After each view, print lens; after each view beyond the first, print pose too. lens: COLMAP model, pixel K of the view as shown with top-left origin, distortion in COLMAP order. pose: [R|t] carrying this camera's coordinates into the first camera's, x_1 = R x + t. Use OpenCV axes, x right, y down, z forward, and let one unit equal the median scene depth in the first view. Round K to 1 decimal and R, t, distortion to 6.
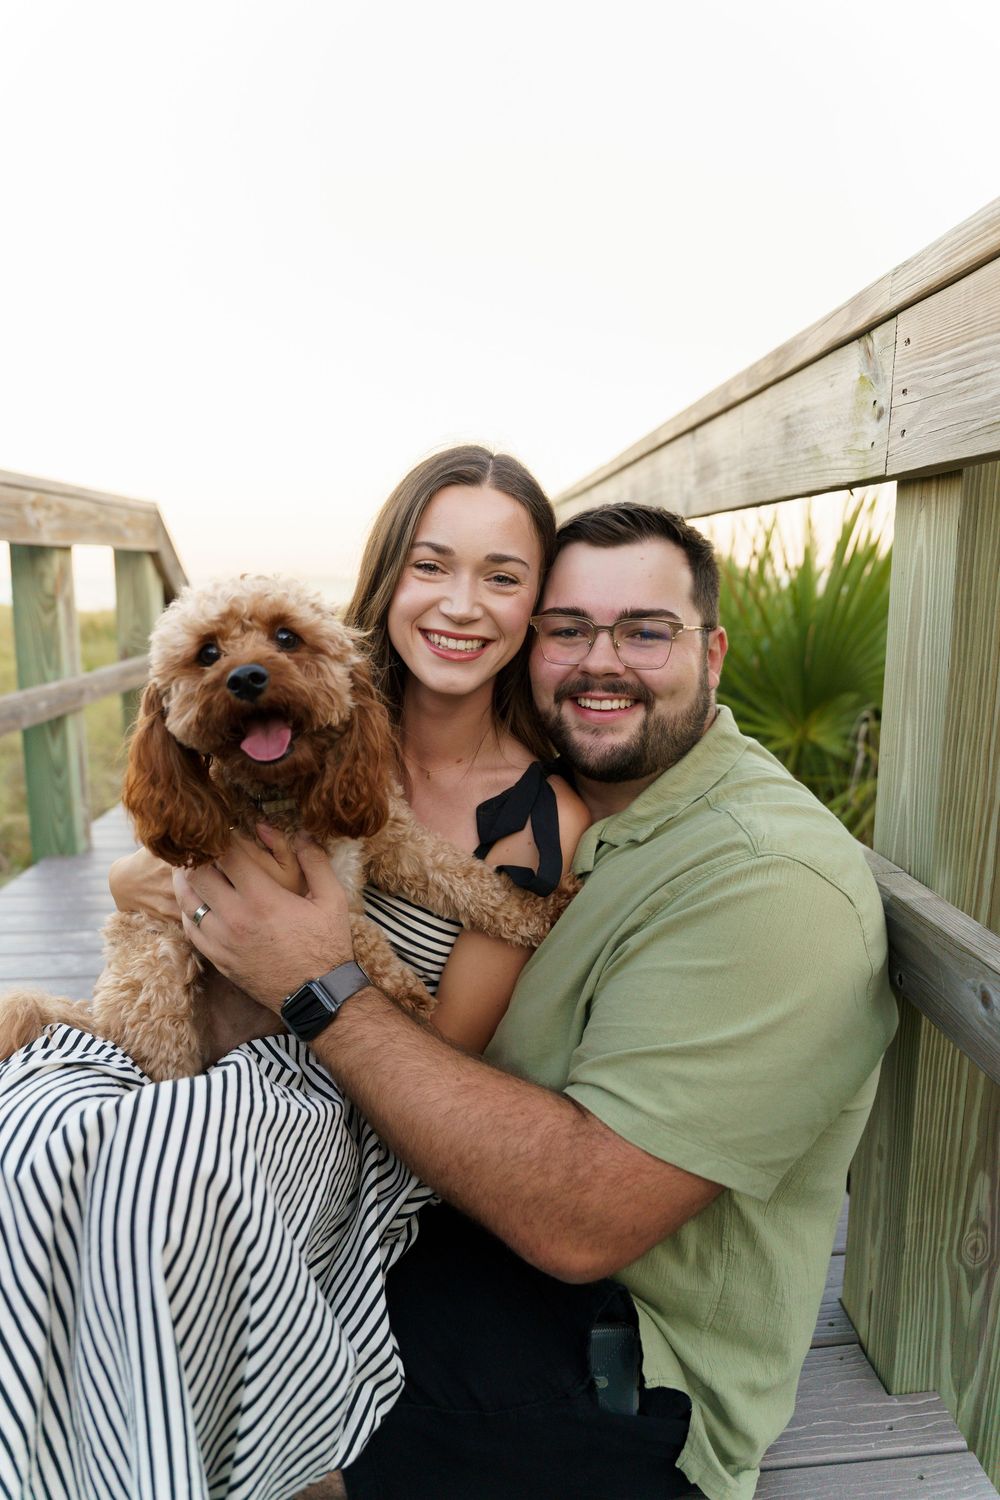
lens RADIAL K [[1098.7, 0, 500.0], [0, 1098.7, 750.0], [0, 0, 1]] dist [0.003937, -0.002471]
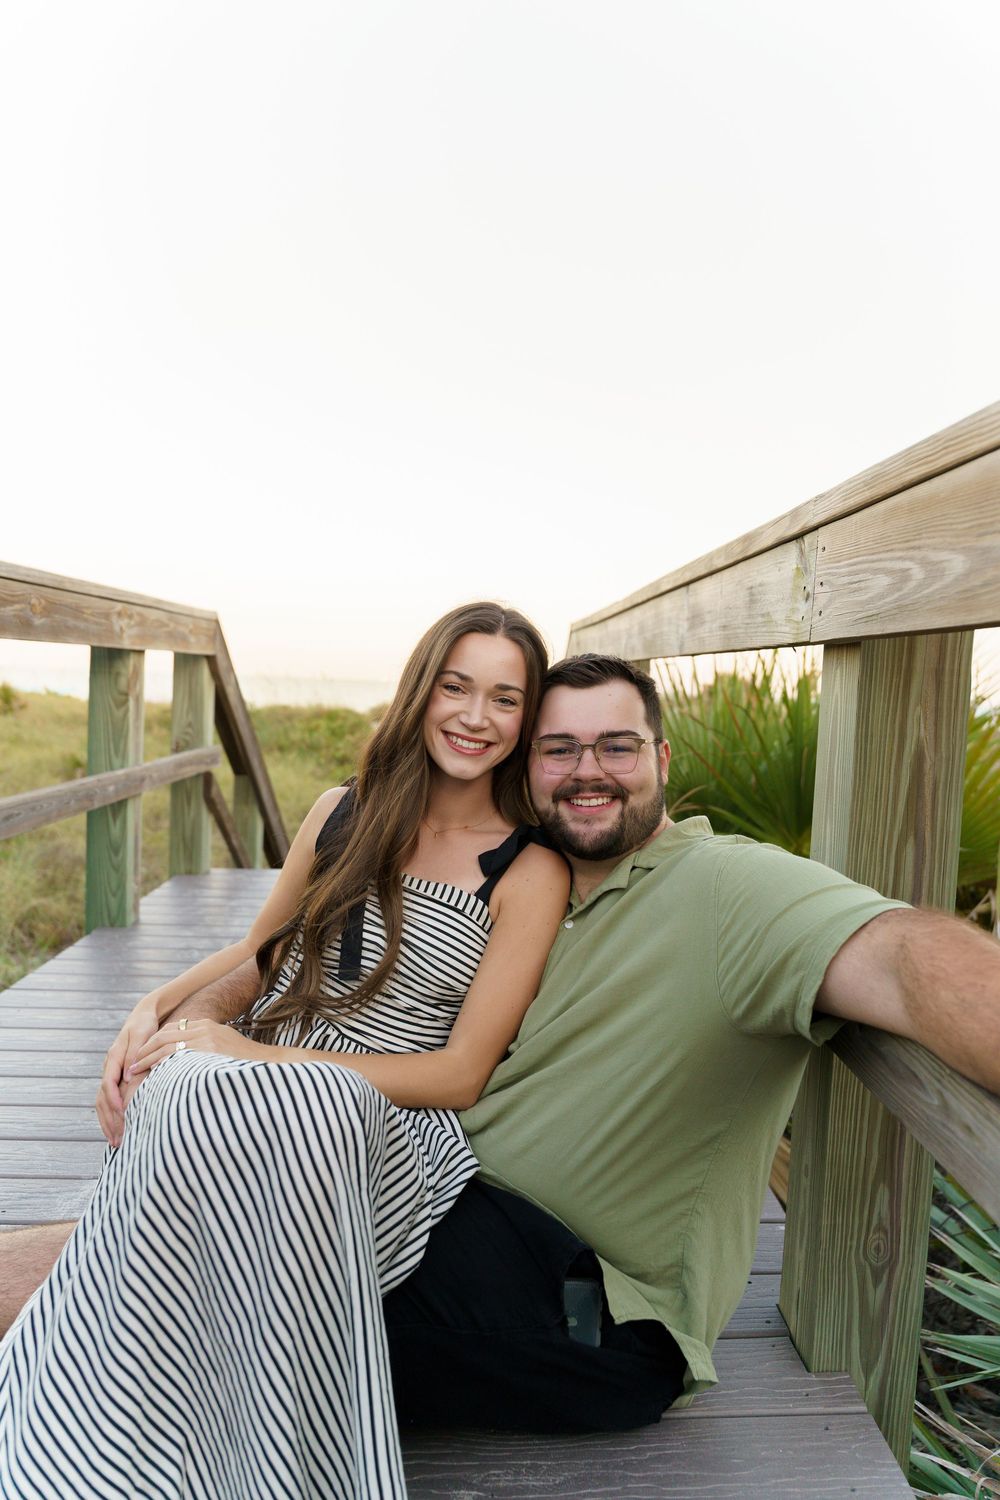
lens RADIAL K [[1098.7, 0, 500.0], [0, 1098.7, 750.0], [0, 0, 1]] dist [0.003937, -0.002471]
pose [[0.998813, 0.045325, -0.017848, -0.001240], [-0.046874, 0.993992, -0.098909, 0.026770], [0.013258, 0.099628, 0.994936, -0.257410]]
